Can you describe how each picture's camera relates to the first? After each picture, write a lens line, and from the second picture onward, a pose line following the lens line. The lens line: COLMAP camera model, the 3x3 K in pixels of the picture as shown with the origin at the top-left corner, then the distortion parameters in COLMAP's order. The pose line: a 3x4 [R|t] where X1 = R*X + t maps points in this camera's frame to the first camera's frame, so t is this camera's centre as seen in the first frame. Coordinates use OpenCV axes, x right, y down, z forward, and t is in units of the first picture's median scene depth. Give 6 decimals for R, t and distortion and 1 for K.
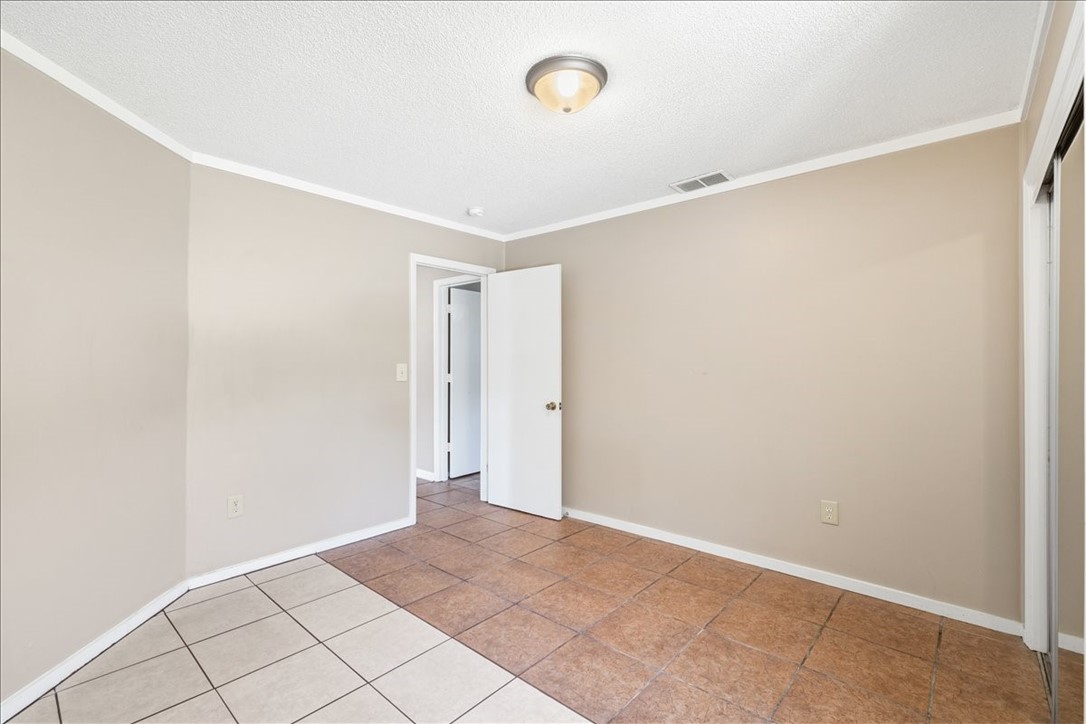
lens RADIAL K [[487.0, 0, 538.0], [0, 487.0, 359.3], [0, 0, 1]] dist [-0.002575, 0.000160]
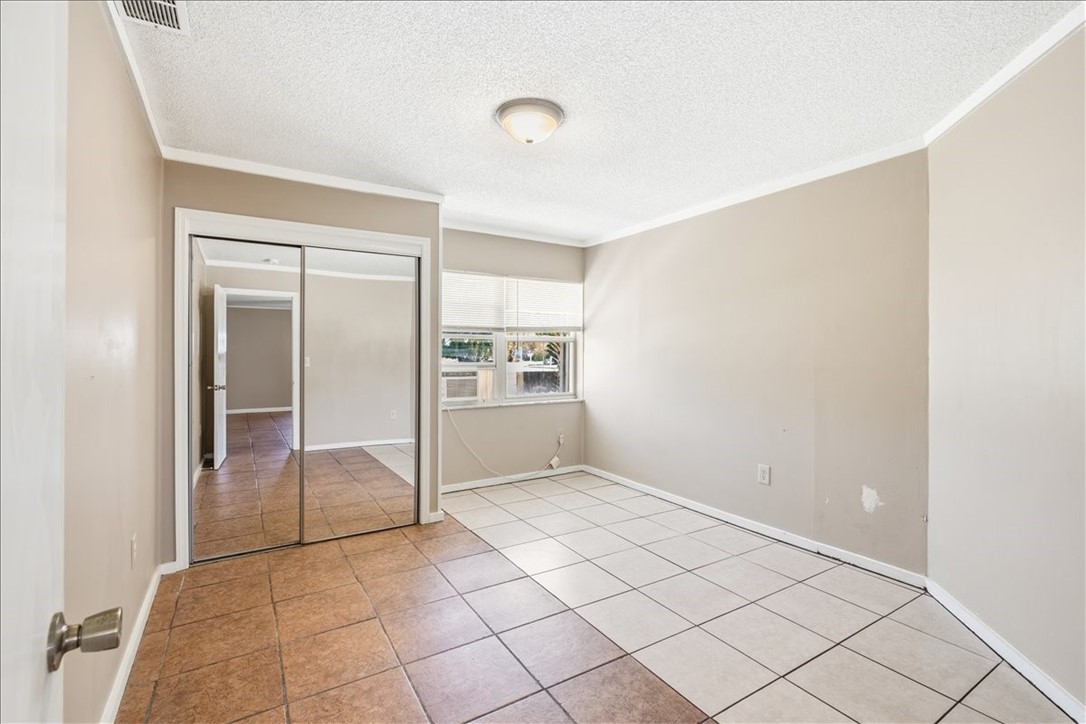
lens RADIAL K [[503.9, 0, 543.0], [0, 503.9, 362.0], [0, 0, 1]] dist [-0.001141, 0.000152]
pose [[-0.960020, -0.006191, 0.279862, -0.269313], [-0.000724, 0.999807, 0.019632, 0.006792], [-0.279930, 0.018644, -0.959839, 1.851988]]
